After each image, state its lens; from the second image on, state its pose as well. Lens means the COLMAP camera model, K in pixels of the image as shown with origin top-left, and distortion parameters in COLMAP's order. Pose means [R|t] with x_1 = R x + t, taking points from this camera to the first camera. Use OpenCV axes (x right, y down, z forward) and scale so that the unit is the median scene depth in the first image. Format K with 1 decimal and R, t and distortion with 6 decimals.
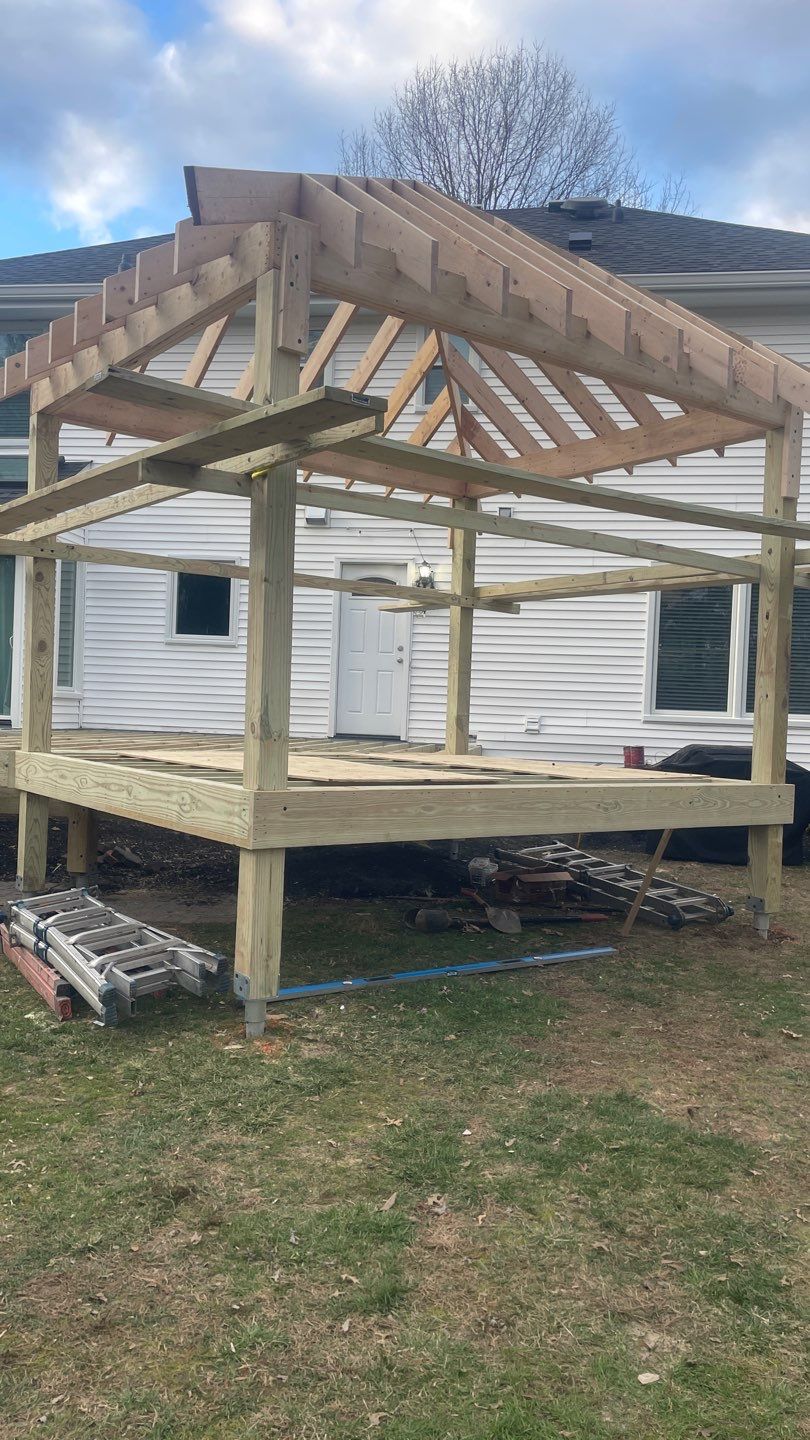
lens RADIAL K [[1087.6, 0, 403.5], [0, 1087.6, 725.8], [0, 0, 1]] dist [0.088118, -0.123418]
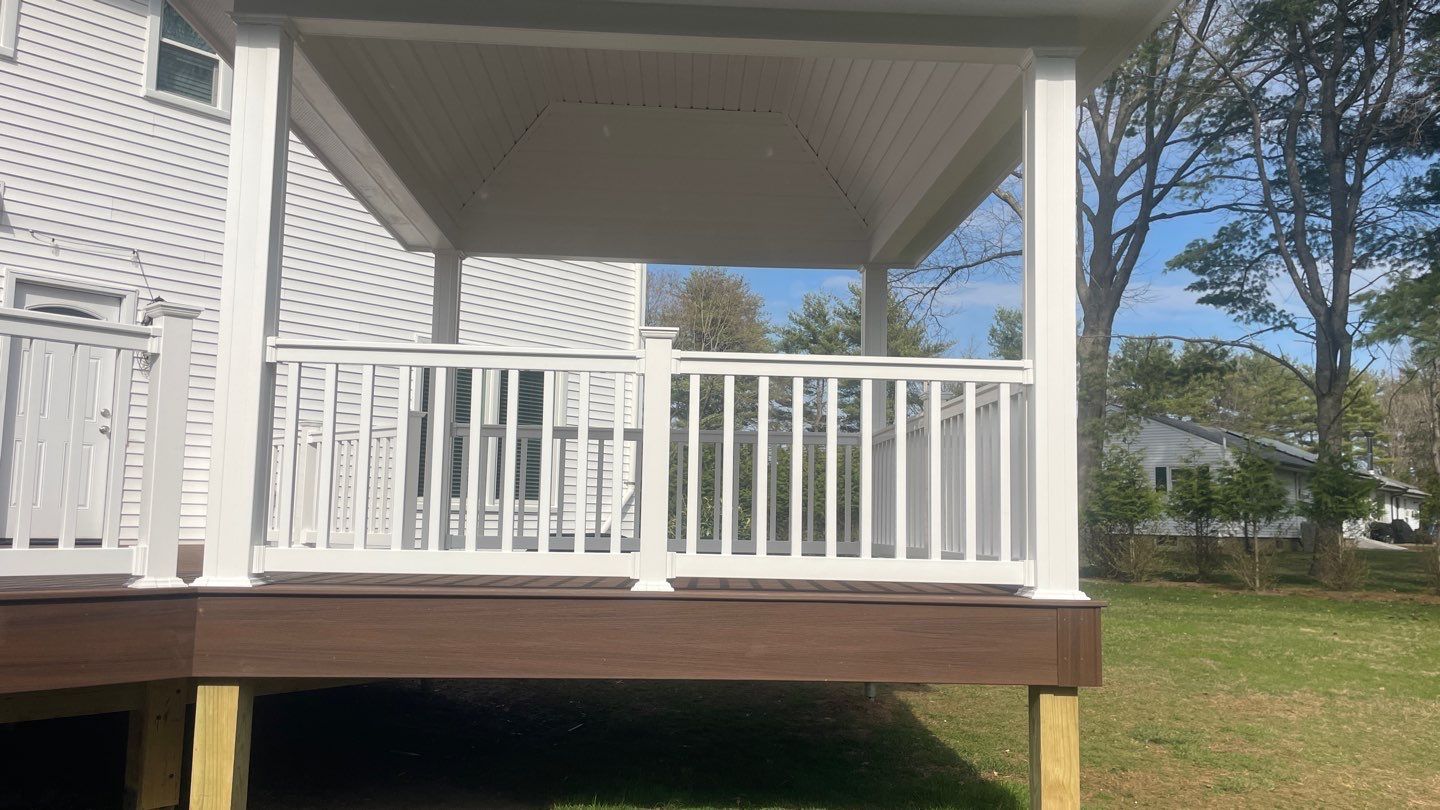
lens RADIAL K [[1189.9, 0, 720.0], [0, 1189.9, 405.0], [0, 0, 1]] dist [0.007230, 0.003797]
pose [[0.545162, 0.059176, 0.836240, -0.653190], [0.007614, 0.997115, -0.075525, -0.022241], [-0.838296, 0.047541, 0.543138, 0.370193]]
